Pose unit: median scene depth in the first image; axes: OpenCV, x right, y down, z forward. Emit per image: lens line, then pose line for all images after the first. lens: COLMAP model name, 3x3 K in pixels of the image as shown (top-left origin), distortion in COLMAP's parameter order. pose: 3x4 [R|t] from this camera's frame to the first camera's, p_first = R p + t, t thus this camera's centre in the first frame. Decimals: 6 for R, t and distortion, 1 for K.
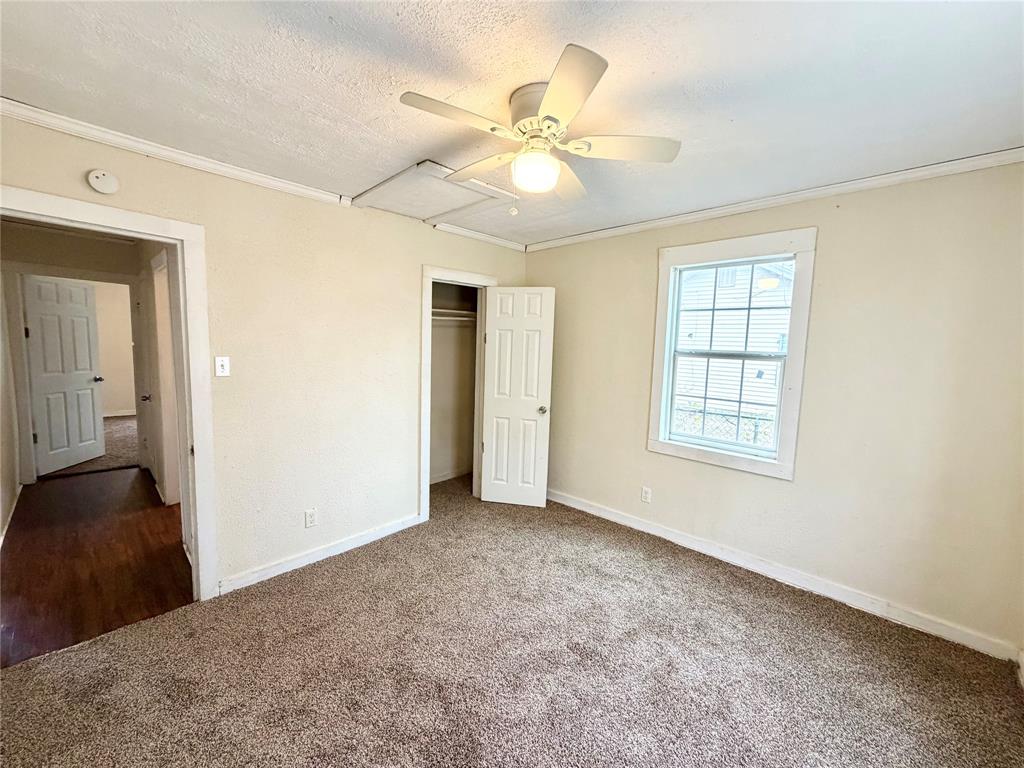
lens RADIAL K [[409.7, 0, 511.0], [0, 409.7, 382.8], [0, 0, 1]] dist [0.001019, 0.000212]
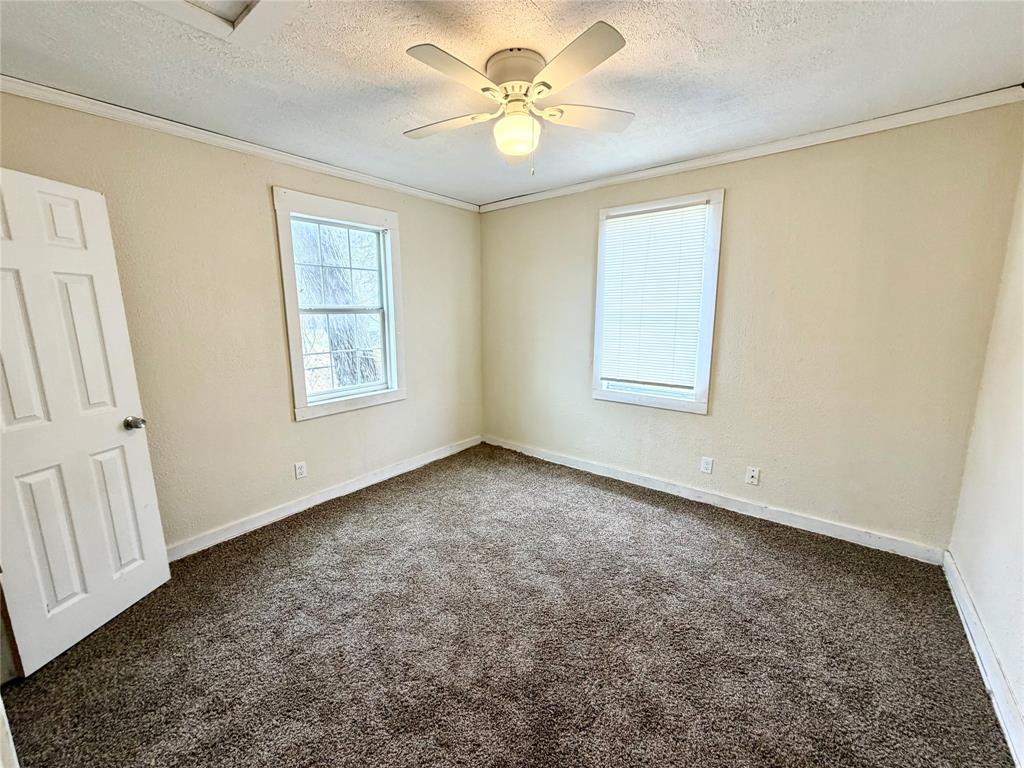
lens RADIAL K [[409.7, 0, 511.1], [0, 409.7, 383.5], [0, 0, 1]] dist [0.001019, 0.000212]
pose [[-0.095601, -0.204448, 0.974198, -0.650050], [0.095456, 0.972287, 0.213415, -0.070909], [-0.990832, 0.113395, -0.073436, 0.686880]]
